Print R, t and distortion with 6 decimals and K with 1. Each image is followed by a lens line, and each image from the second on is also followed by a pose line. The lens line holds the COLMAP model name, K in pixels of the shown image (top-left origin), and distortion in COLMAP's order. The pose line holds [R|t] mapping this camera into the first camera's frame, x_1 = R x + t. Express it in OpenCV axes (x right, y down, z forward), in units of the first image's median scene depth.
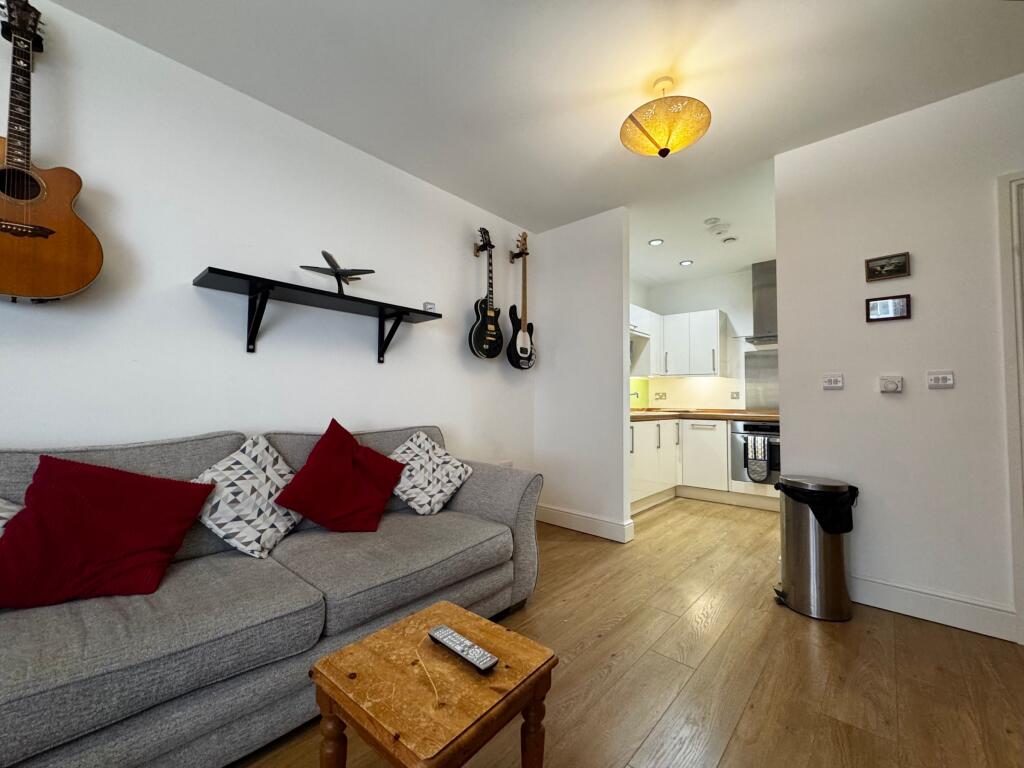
lens RADIAL K [[409.4, 0, 509.8], [0, 409.4, 381.9], [0, 0, 1]] dist [-0.001604, 0.000302]
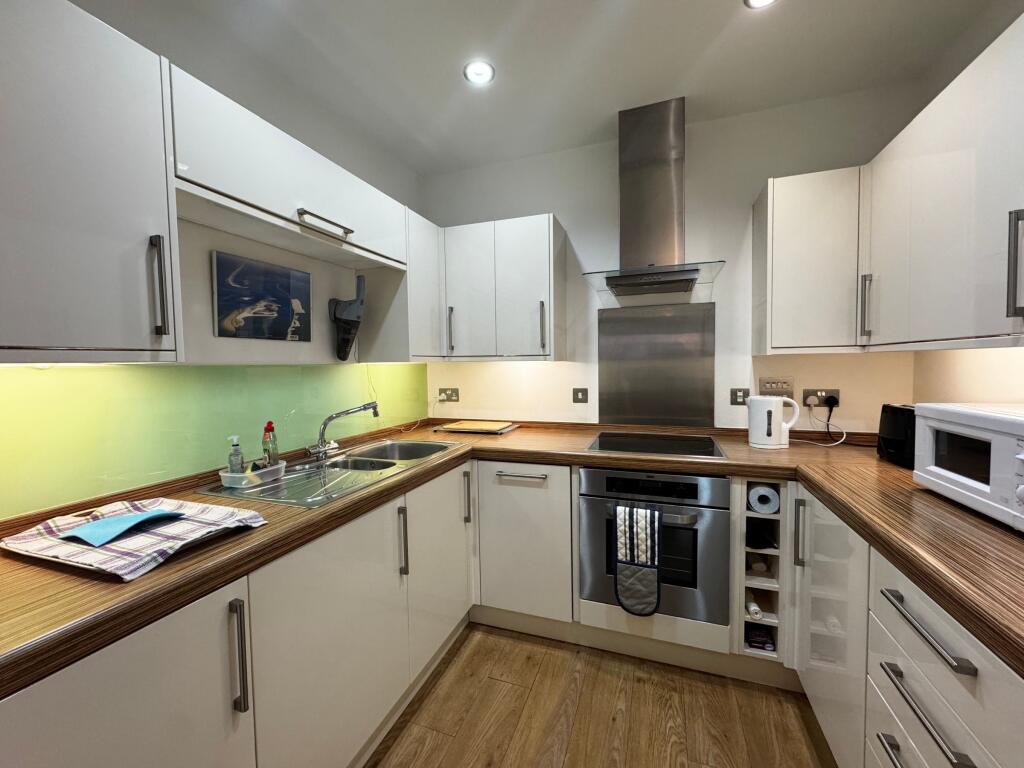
lens RADIAL K [[409.4, 0, 509.8], [0, 409.4, 381.9], [0, 0, 1]] dist [-0.001604, 0.000302]
pose [[0.927222, -0.043599, 0.371965, 0.301714], [0.010647, 0.995868, 0.090188, -0.032115], [-0.374360, -0.079664, 0.923855, 0.607047]]
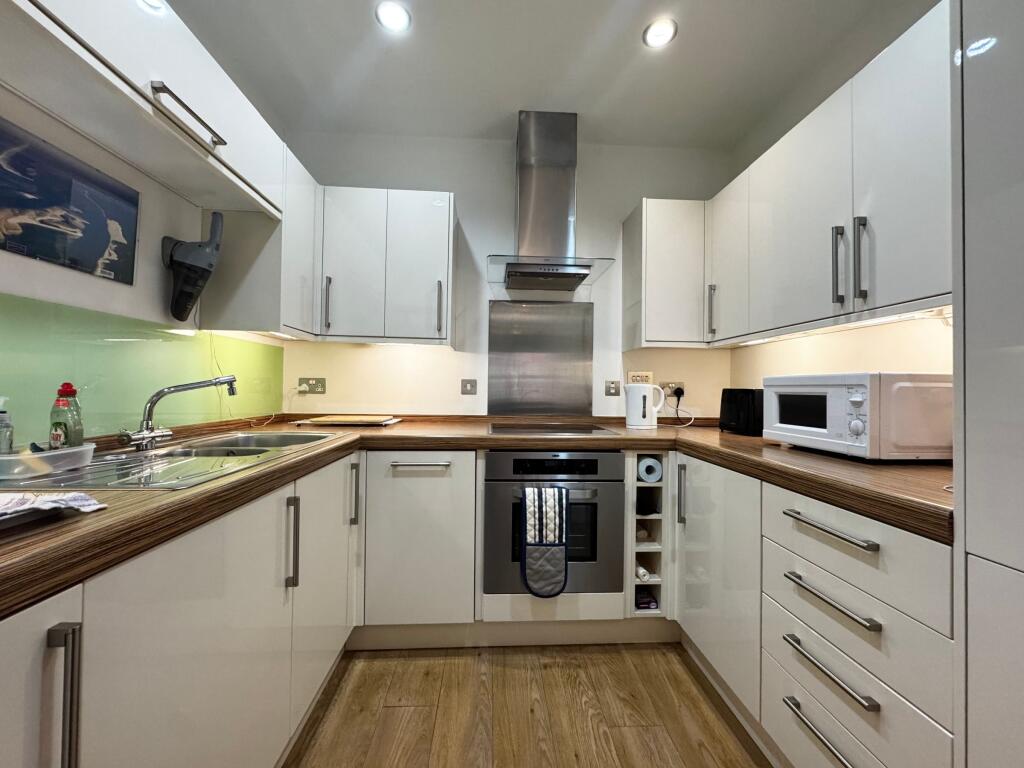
lens RADIAL K [[409.4, 0, 509.8], [0, 409.4, 381.9], [0, 0, 1]] dist [-0.001604, 0.000302]
pose [[0.704239, 0.009296, 0.709902, 0.253424], [-0.037760, 0.998989, 0.024376, 0.014490], [-0.708958, -0.043972, 0.703879, 0.665122]]
